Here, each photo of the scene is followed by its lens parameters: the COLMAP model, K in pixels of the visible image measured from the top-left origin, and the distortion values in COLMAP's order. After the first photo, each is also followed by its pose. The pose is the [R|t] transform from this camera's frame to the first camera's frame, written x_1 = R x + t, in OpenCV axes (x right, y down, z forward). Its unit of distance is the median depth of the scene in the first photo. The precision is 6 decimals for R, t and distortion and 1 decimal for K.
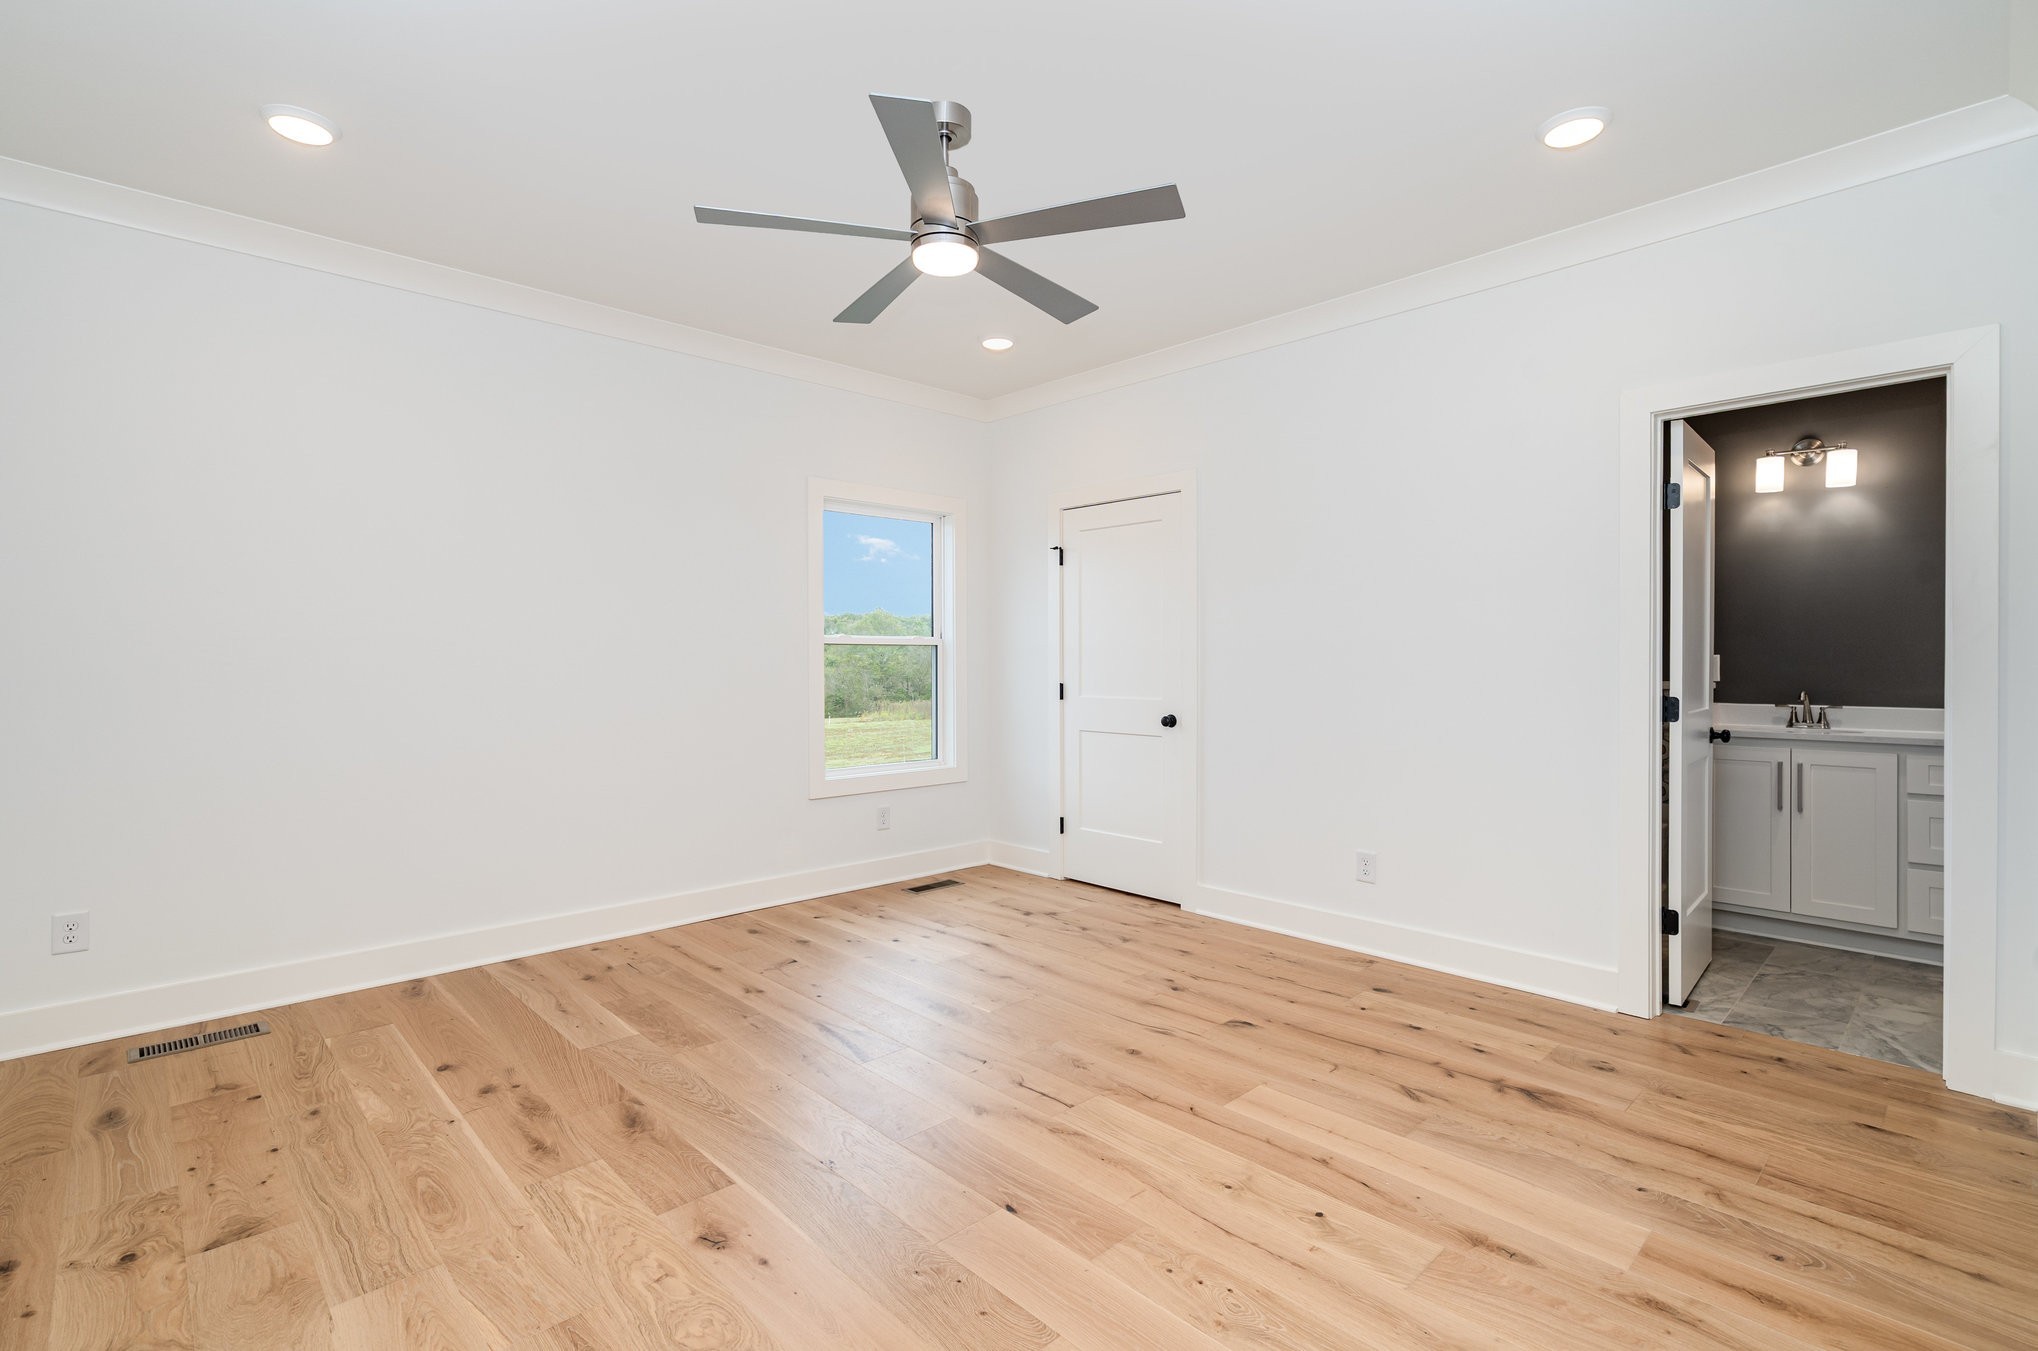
lens RADIAL K [[945.9, 0, 1019.0], [0, 945.9, 675.5], [0, 0, 1]] dist [-0.001162, -0.000267]
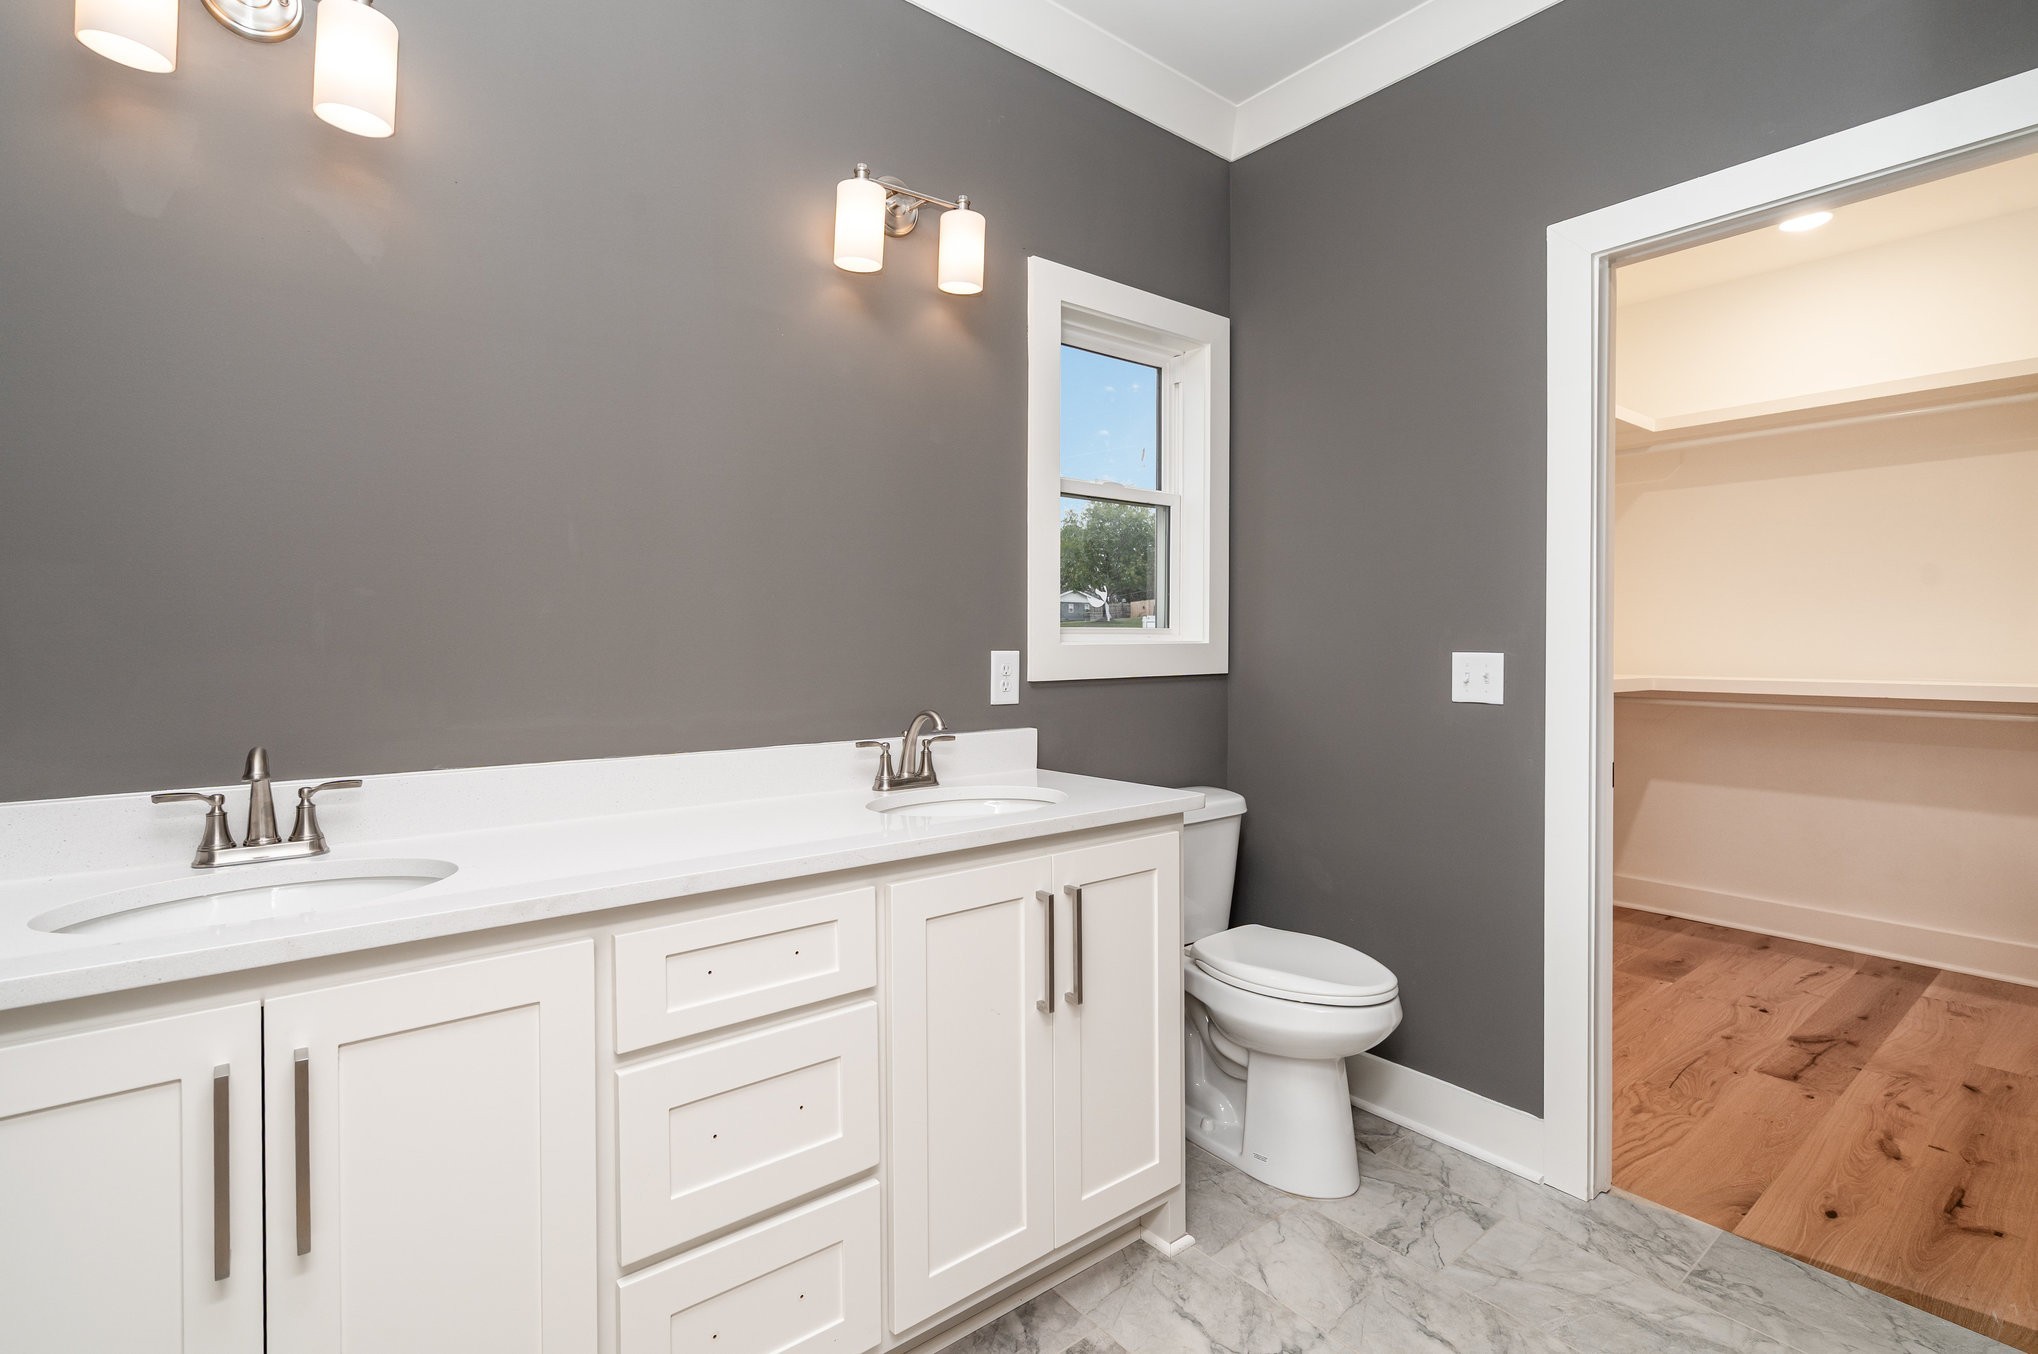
lens RADIAL K [[945.9, 0, 1019.0], [0, 945.9, 677.0], [0, 0, 1]] dist [-0.001162, -0.000267]
pose [[0.080676, -0.018000, 0.996578, 0.558630], [0.006090, 0.999827, 0.017566, -0.007226], [-0.996722, 0.004652, 0.080771, 0.740502]]
